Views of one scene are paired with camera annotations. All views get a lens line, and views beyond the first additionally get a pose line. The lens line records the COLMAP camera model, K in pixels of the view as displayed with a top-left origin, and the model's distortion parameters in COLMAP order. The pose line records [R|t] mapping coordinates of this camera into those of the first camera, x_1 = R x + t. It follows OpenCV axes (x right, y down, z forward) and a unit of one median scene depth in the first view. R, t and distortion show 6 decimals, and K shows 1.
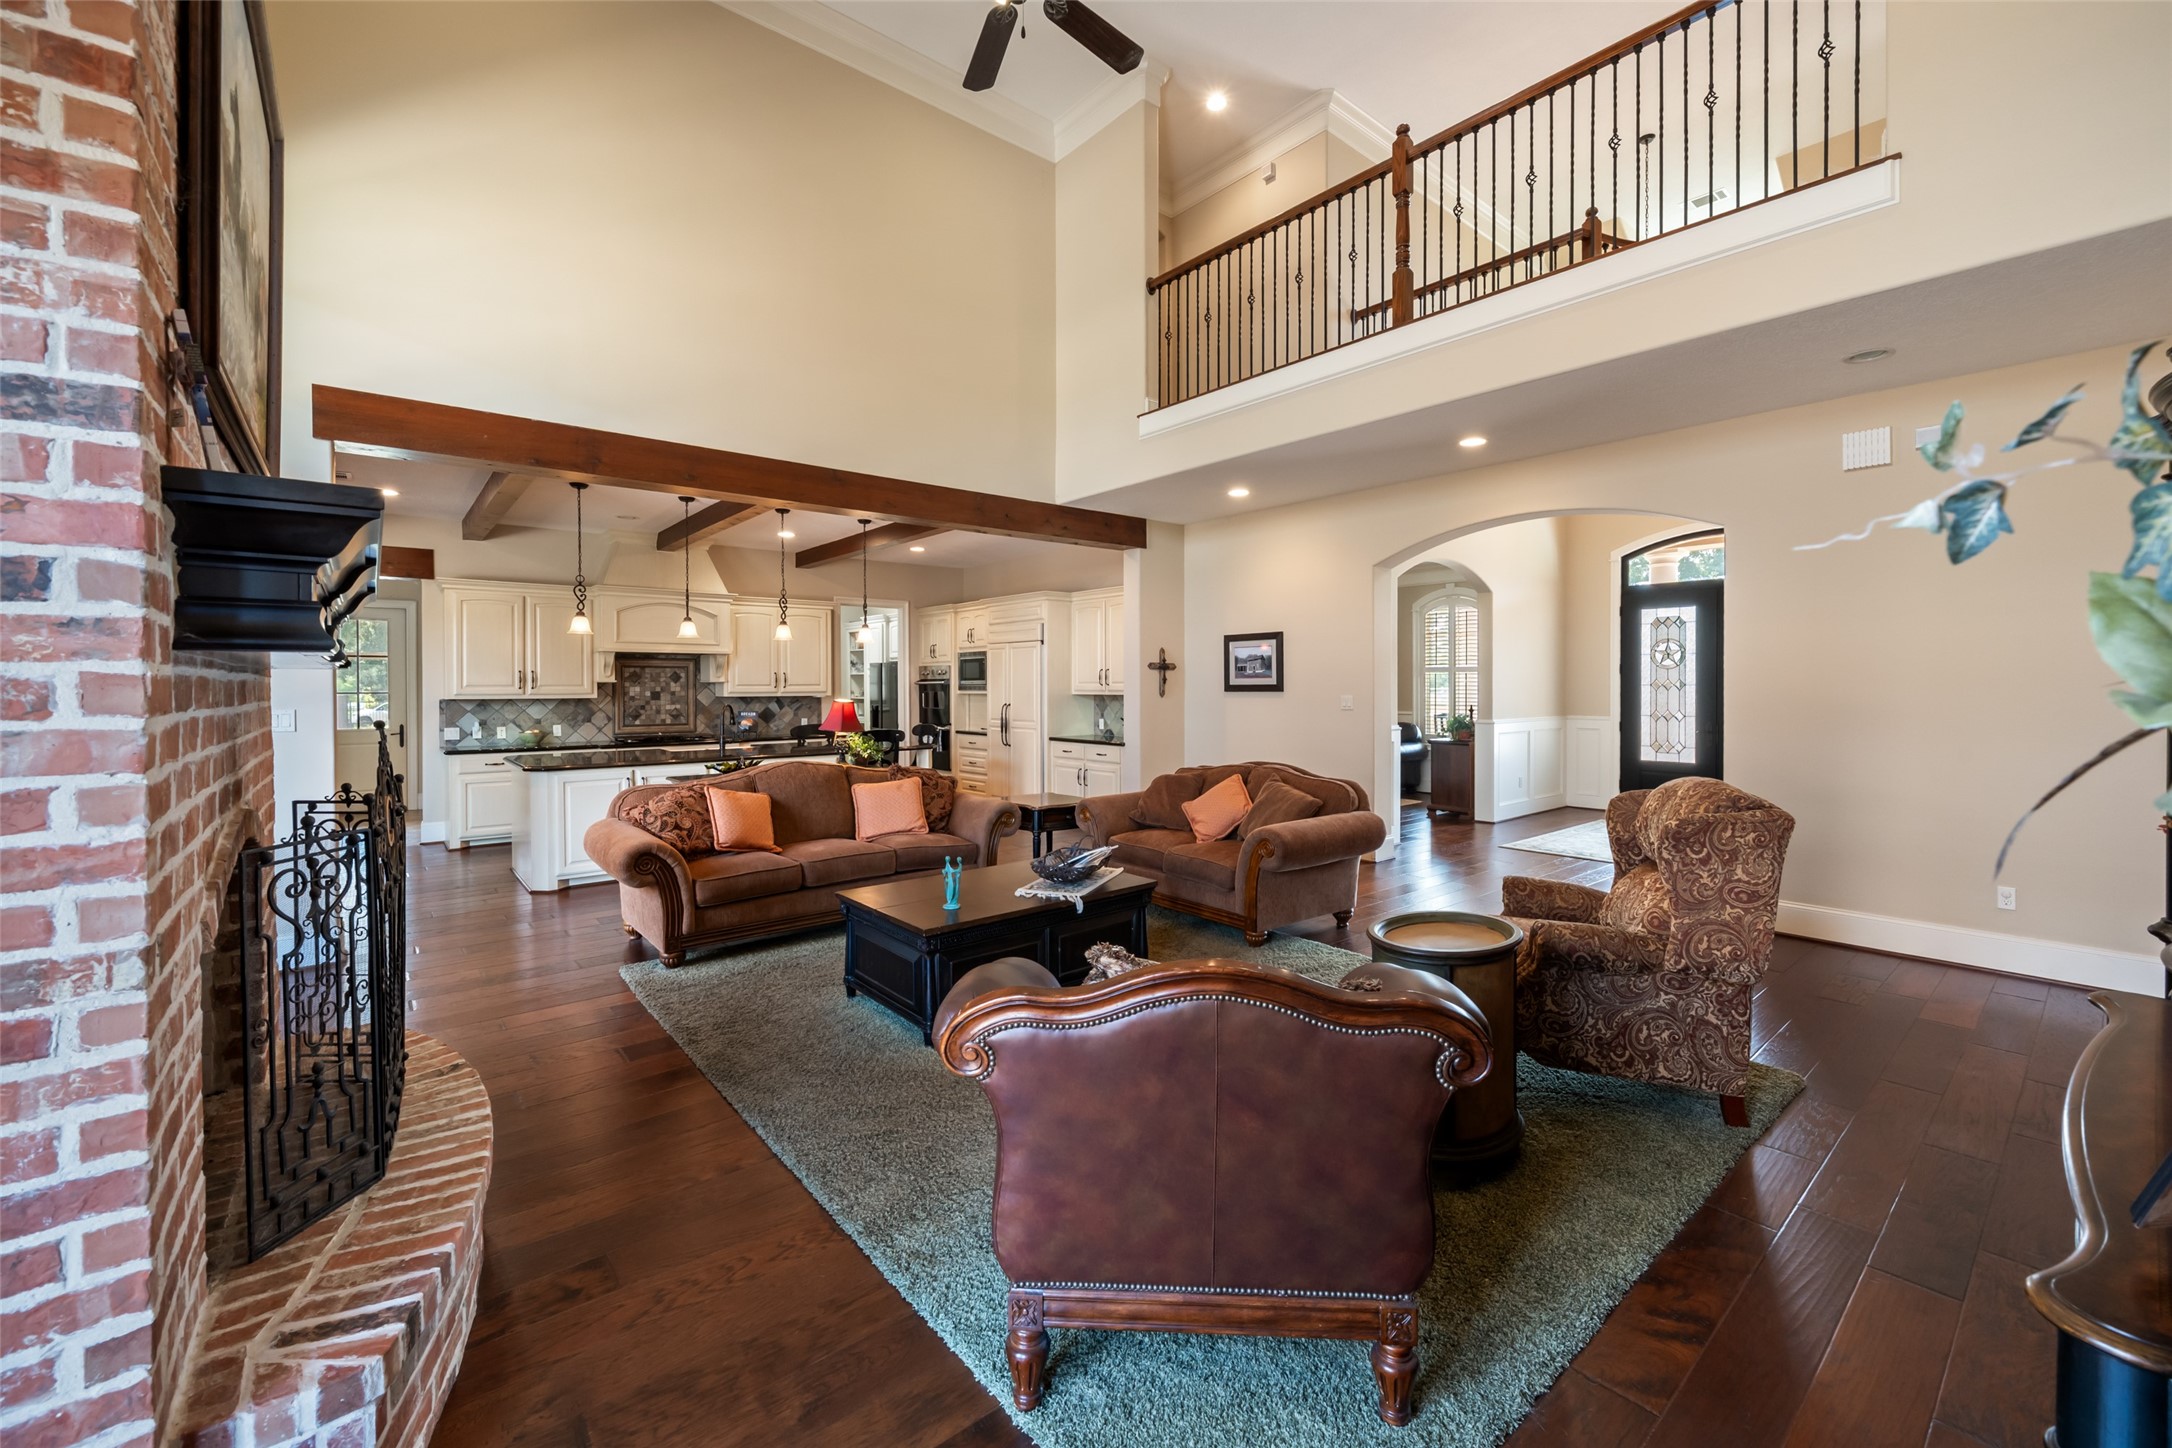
lens RADIAL K [[865.3, 0, 1107.2], [0, 865.3, 684.0], [0, 0, 1]] dist [0.000961, 0.000038]
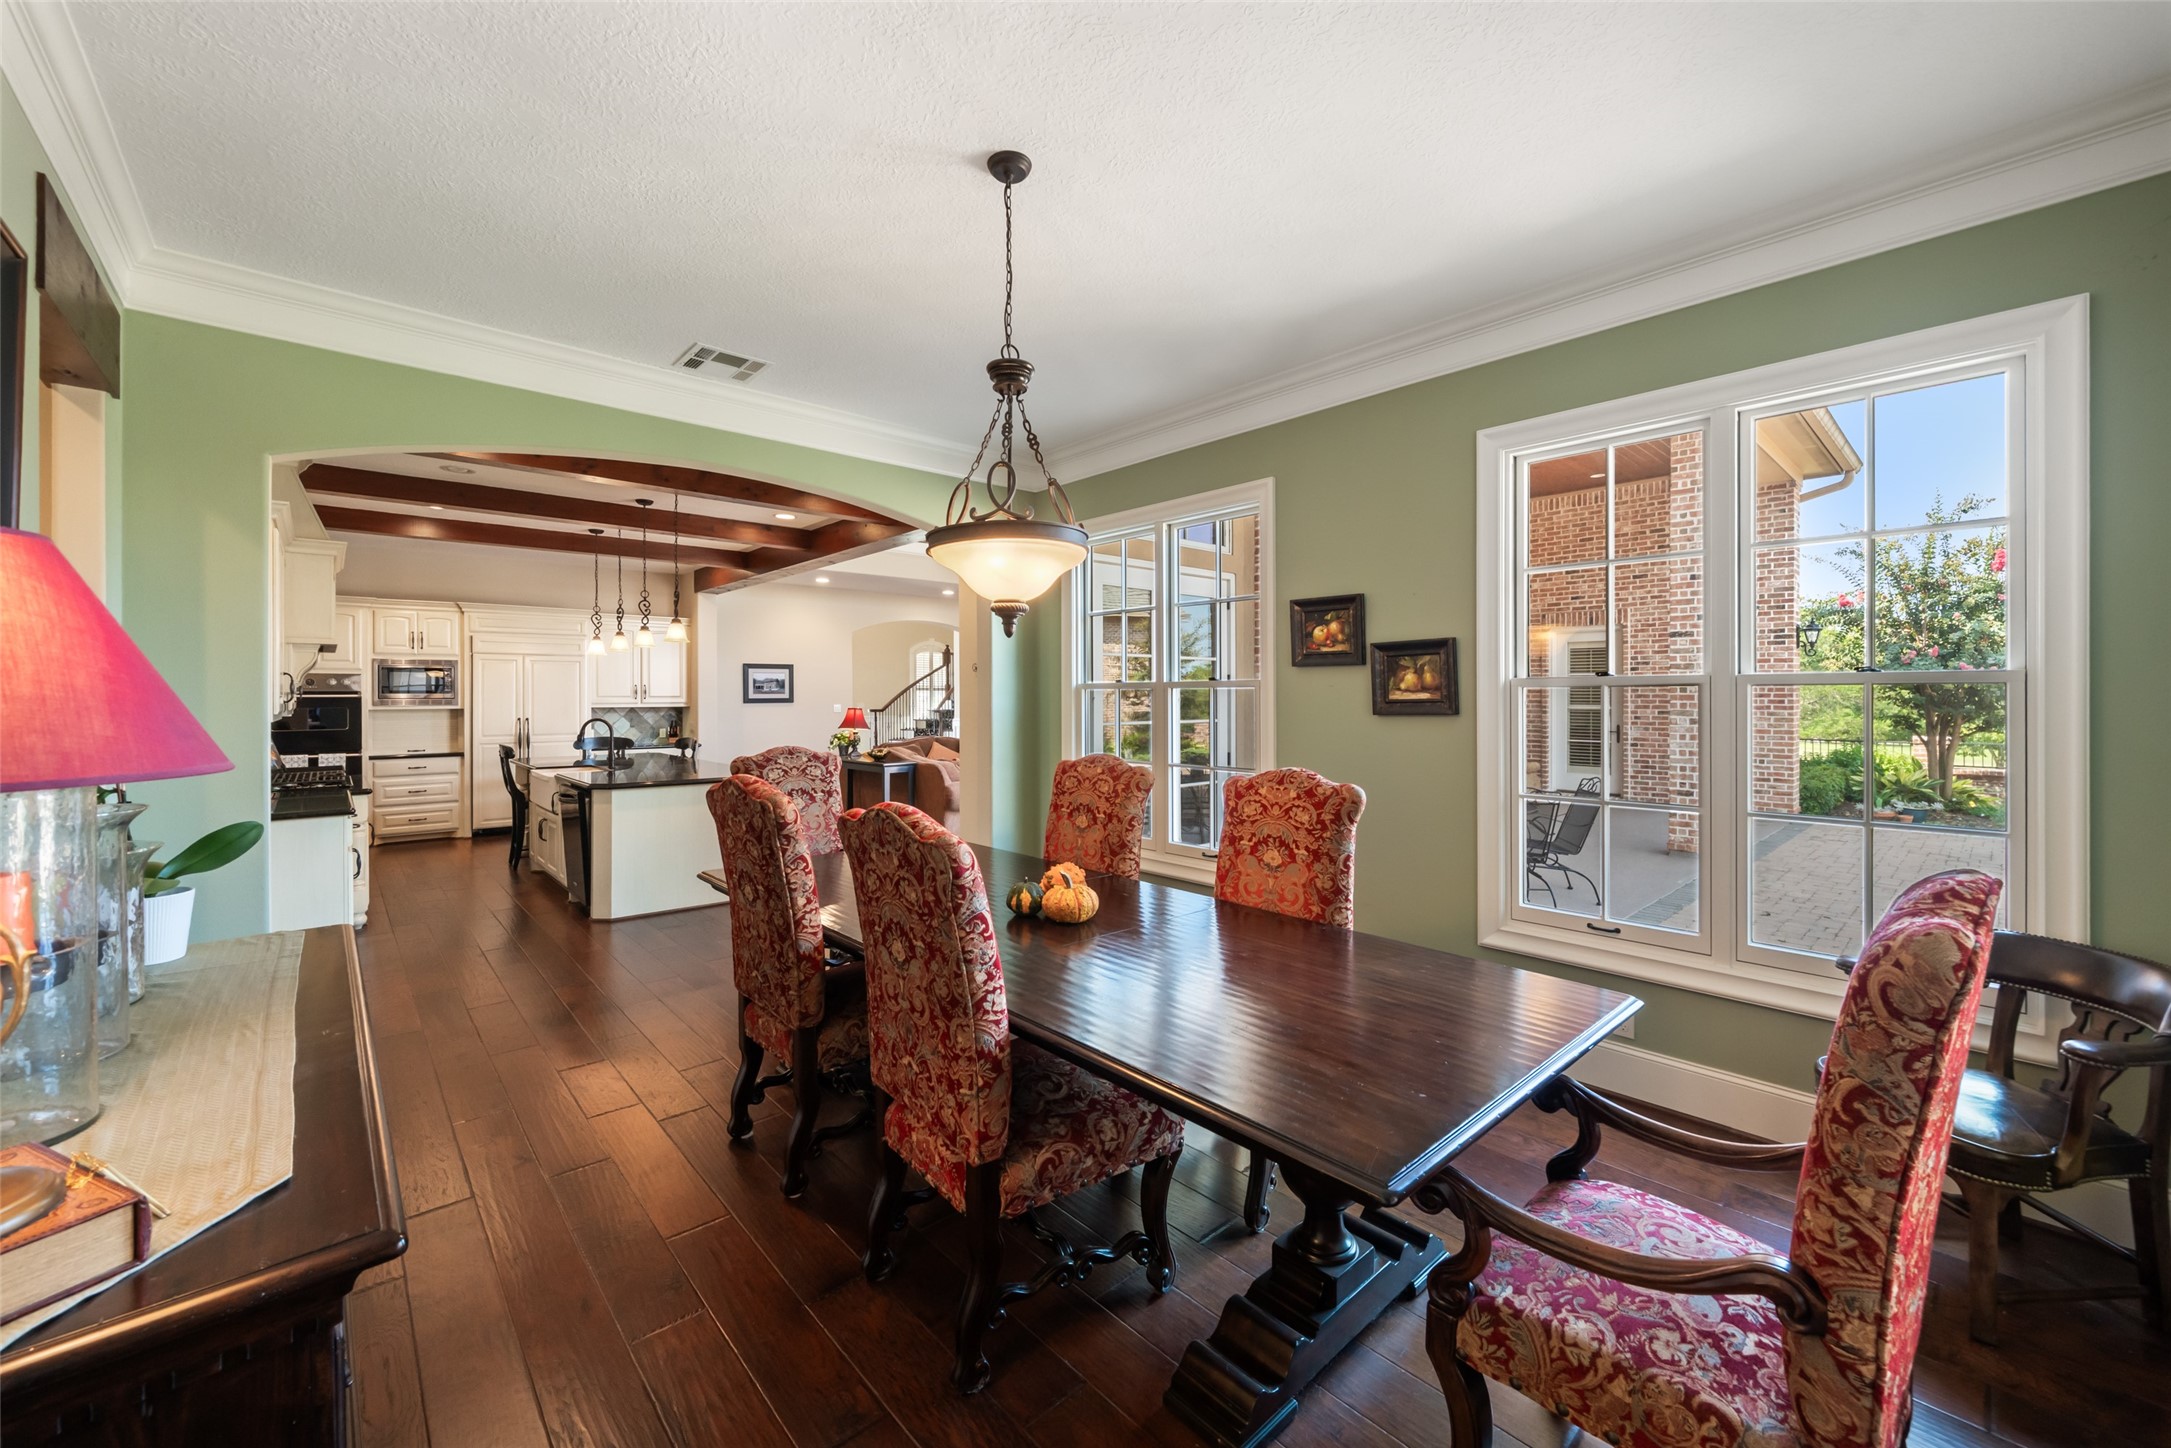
lens RADIAL K [[864.9, 0, 1086.2], [0, 864.9, 703.9], [0, 0, 1]] dist [0.000961, 0.000038]
pose [[-0.036677, -0.005392, 0.999313, -1.155874], [0.002224, 0.999983, 0.005477, 0.003384], [-0.999325, 0.002423, -0.036664, 0.438021]]
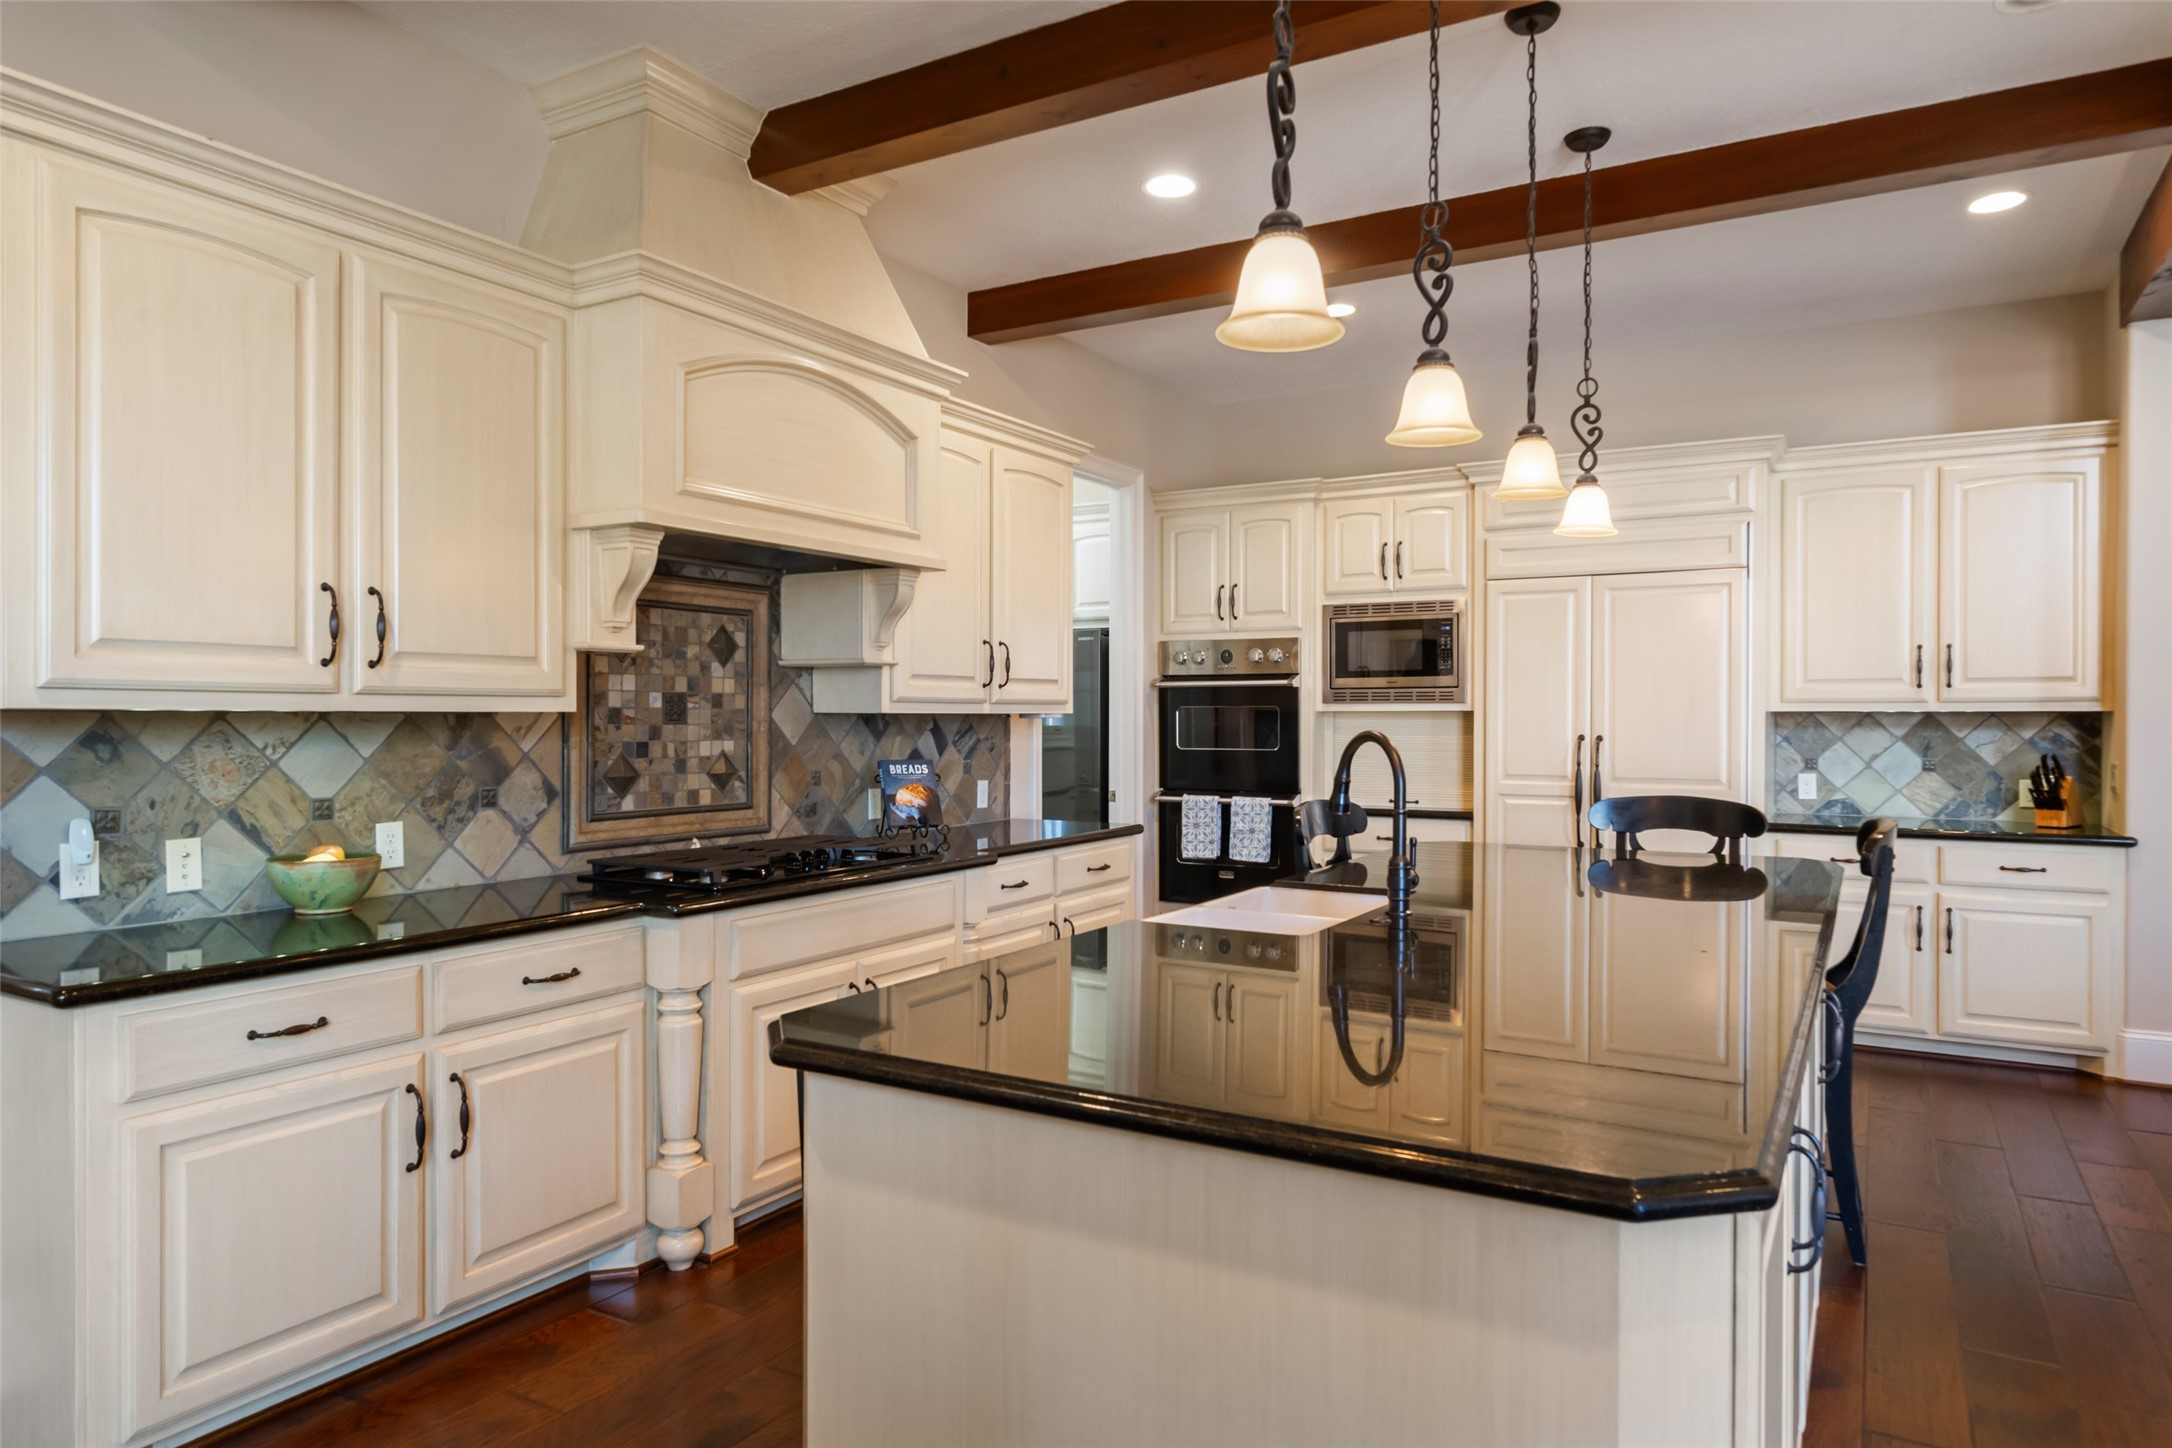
lens RADIAL K [[1323.1, 0, 1081.6], [0, 1323.1, 720.2], [0, 0, 1]] dist [-0.005639, -0.000073]
pose [[0.945709, 0.002192, 0.325007, -0.544162], [-0.003363, 0.999990, 0.003043, 0.016072], [-0.324997, -0.003971, 0.945707, 0.556470]]
